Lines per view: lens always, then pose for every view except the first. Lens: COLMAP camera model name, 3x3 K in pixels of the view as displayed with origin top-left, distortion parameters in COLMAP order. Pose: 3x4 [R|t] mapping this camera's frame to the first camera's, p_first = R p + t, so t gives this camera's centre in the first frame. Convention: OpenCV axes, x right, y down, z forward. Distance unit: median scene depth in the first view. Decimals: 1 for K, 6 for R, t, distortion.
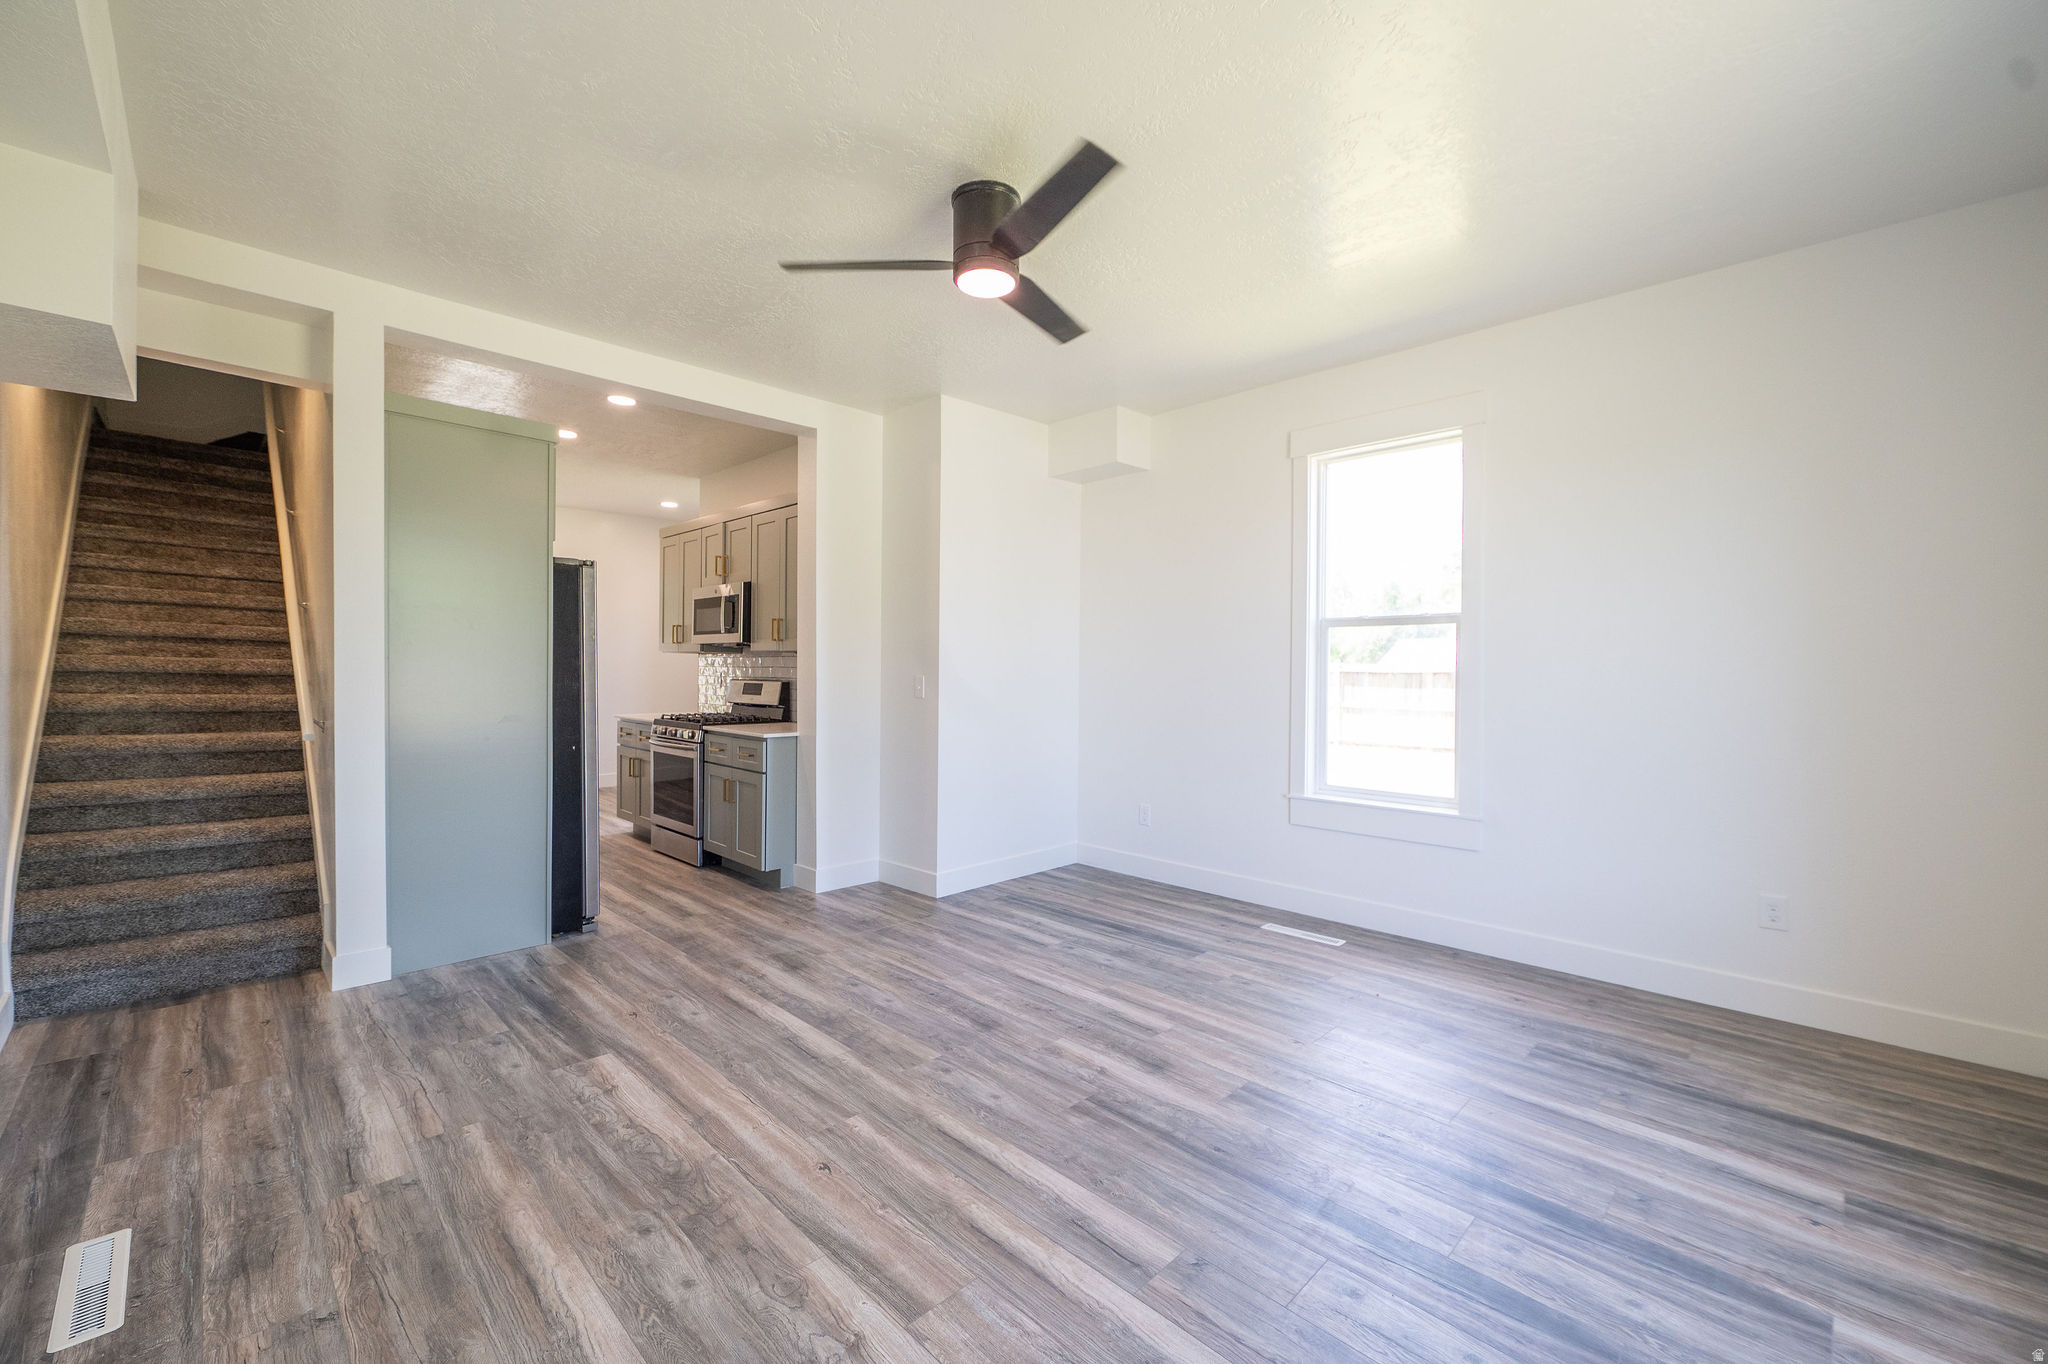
lens RADIAL K [[822.2, 0, 1029.6], [0, 822.2, 675.7], [0, 0, 1]] dist [-0.010471, -0.000287]
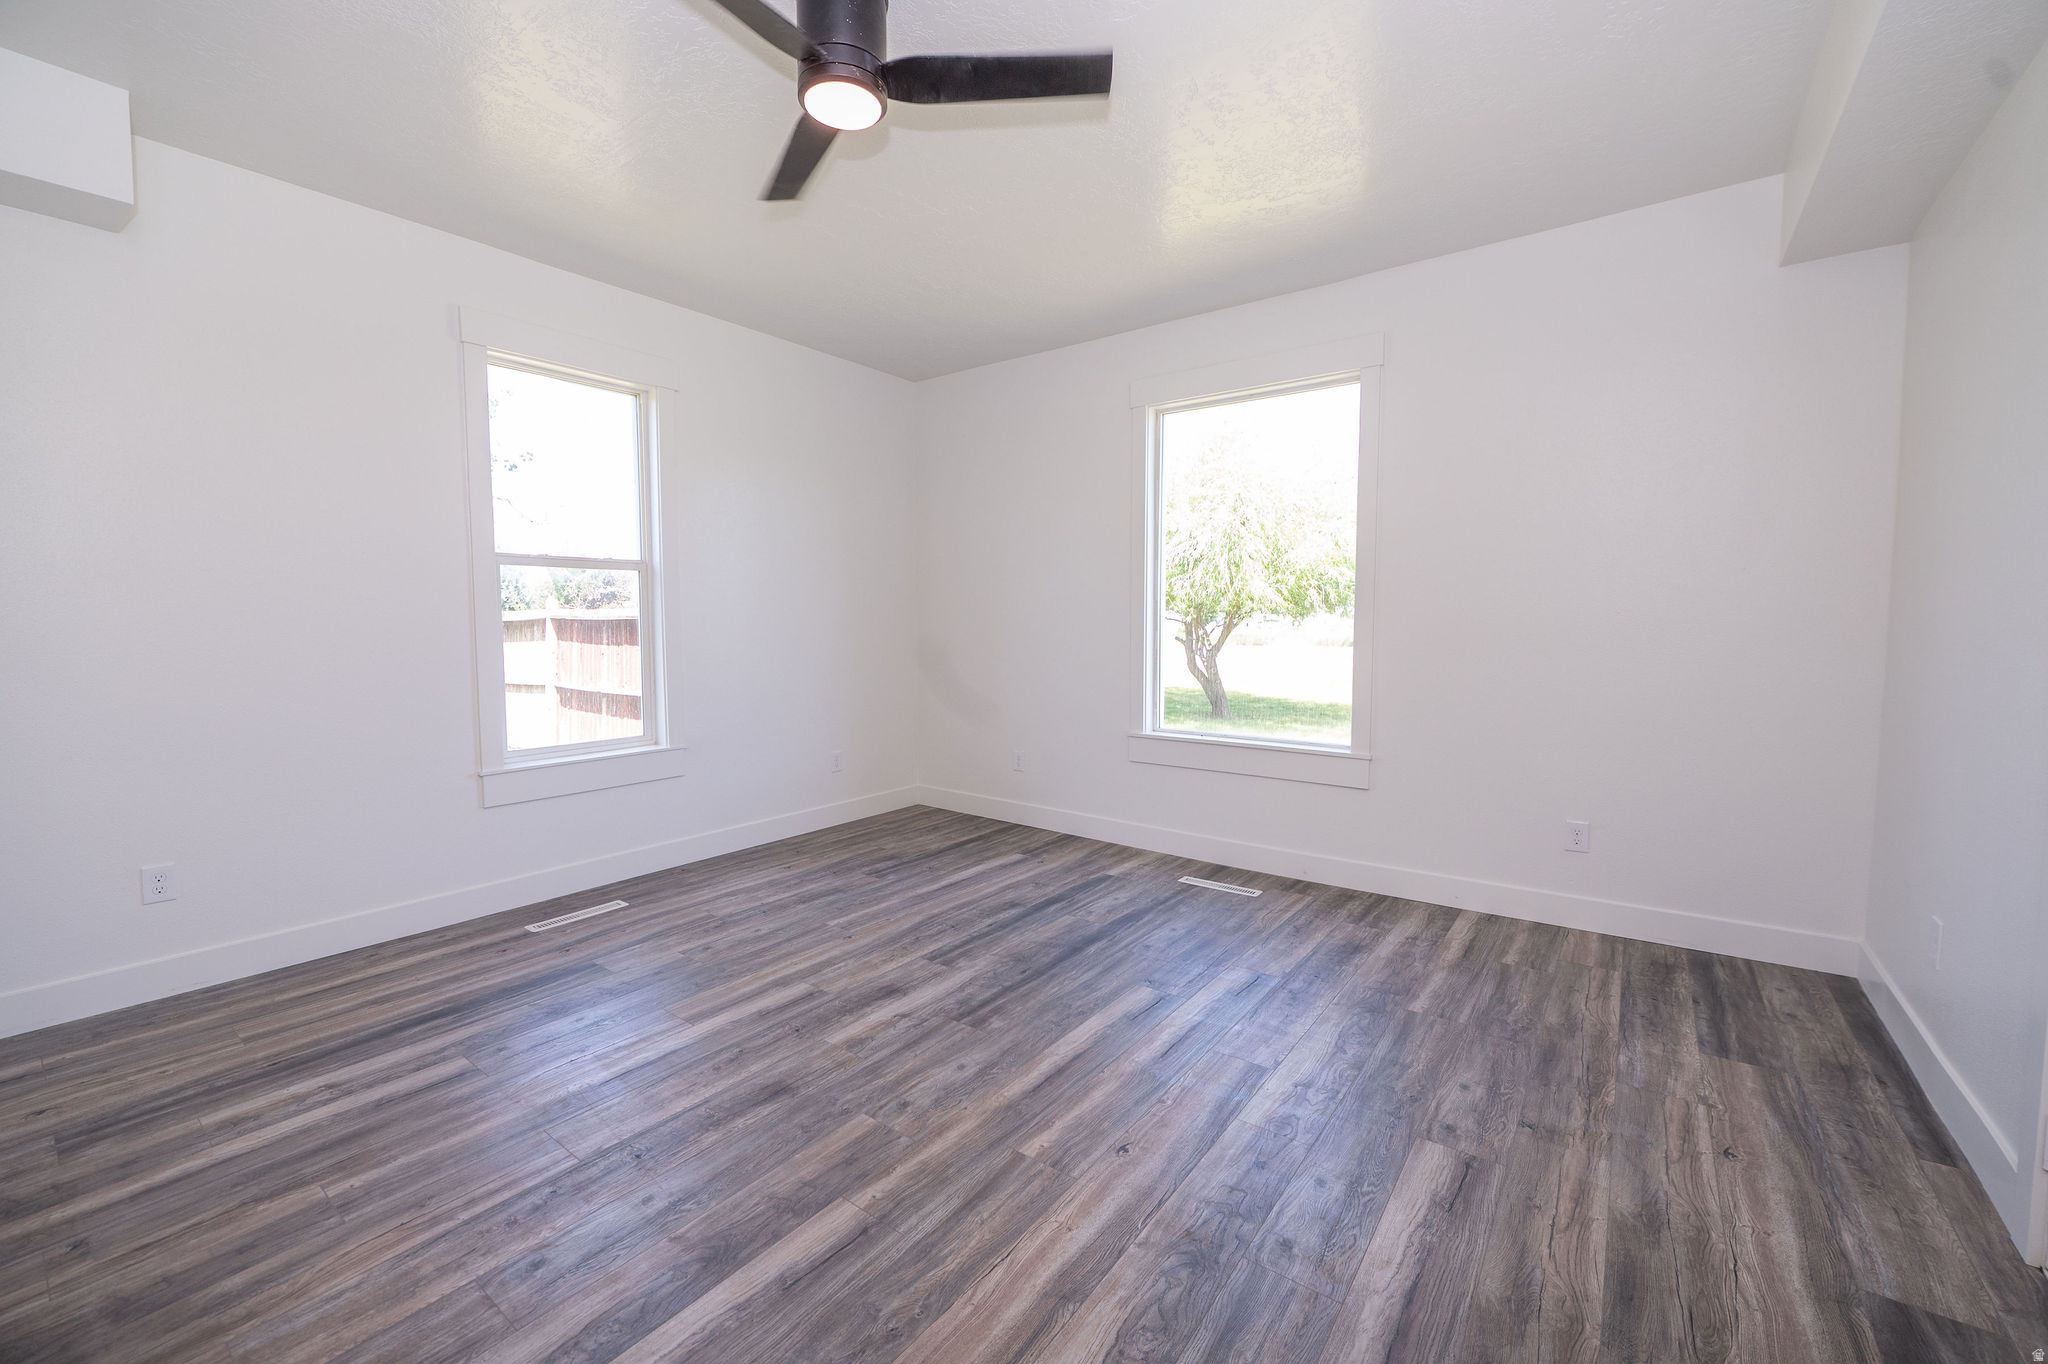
lens RADIAL K [[822.2, 0, 1029.6], [0, 822.2, 675.7], [0, 0, 1]] dist [-0.010471, -0.000287]
pose [[-0.138401, -0.076130, 0.987446, -0.921707], [0.008321, 0.996917, 0.078026, -0.008366], [-0.990341, 0.019016, -0.137340, 1.010960]]
